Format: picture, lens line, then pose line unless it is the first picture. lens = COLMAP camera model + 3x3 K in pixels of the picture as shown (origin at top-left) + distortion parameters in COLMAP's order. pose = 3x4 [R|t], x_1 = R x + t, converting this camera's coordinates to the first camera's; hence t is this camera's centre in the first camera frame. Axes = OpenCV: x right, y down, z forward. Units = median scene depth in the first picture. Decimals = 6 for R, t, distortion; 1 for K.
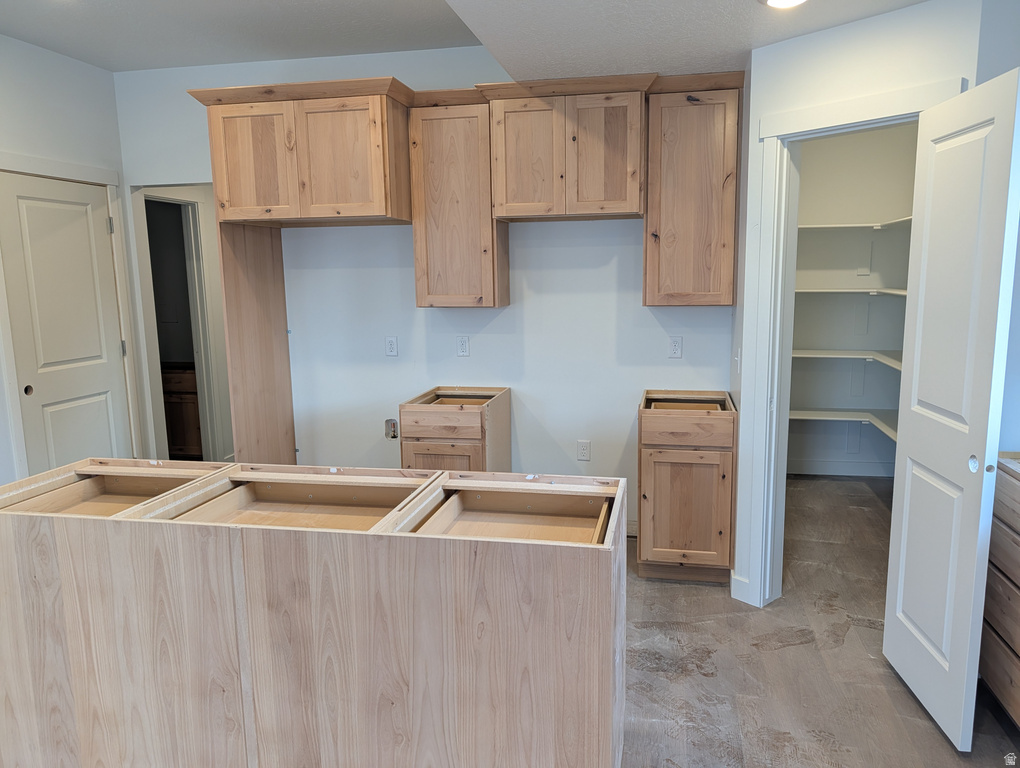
lens RADIAL K [[743.8, 0, 516.5], [0, 743.8, 389.9], [0, 0, 1]] dist [0.003242, -0.004728]
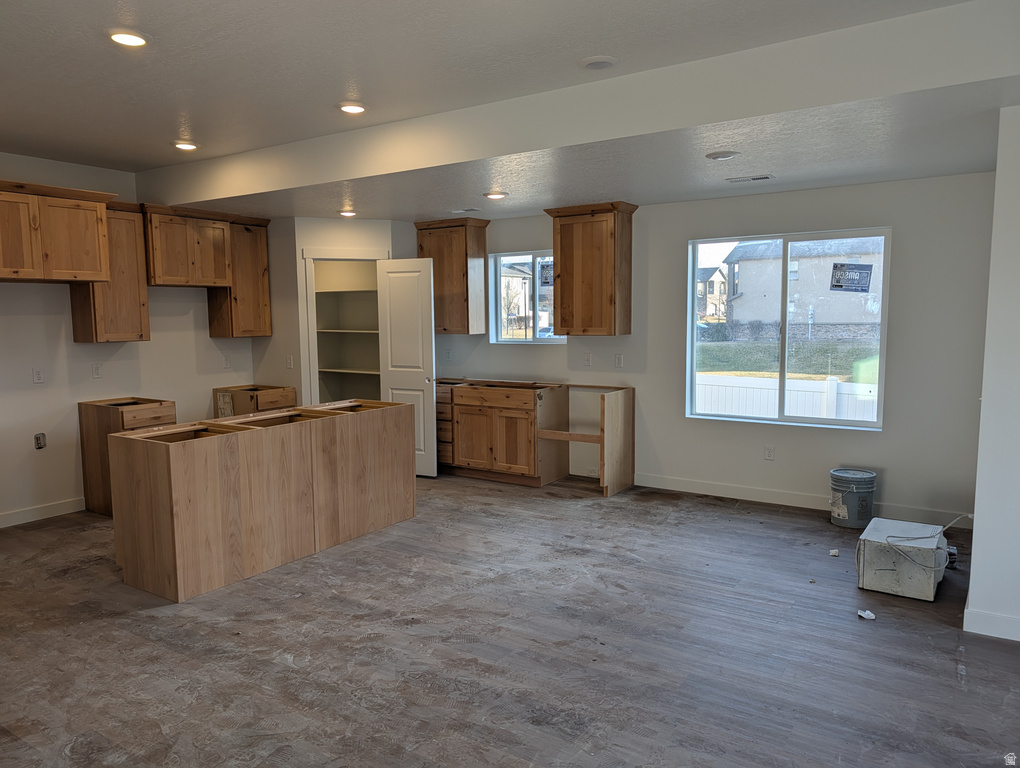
lens RADIAL K [[743.8, 0, 516.5], [0, 743.8, 389.9], [0, 0, 1]] dist [0.003242, -0.004728]
pose [[0.365199, -0.087172, 0.926839, -1.328078], [0.149806, 0.988134, 0.033909, 0.057584], [-0.918797, 0.126463, 0.373924, -0.301582]]
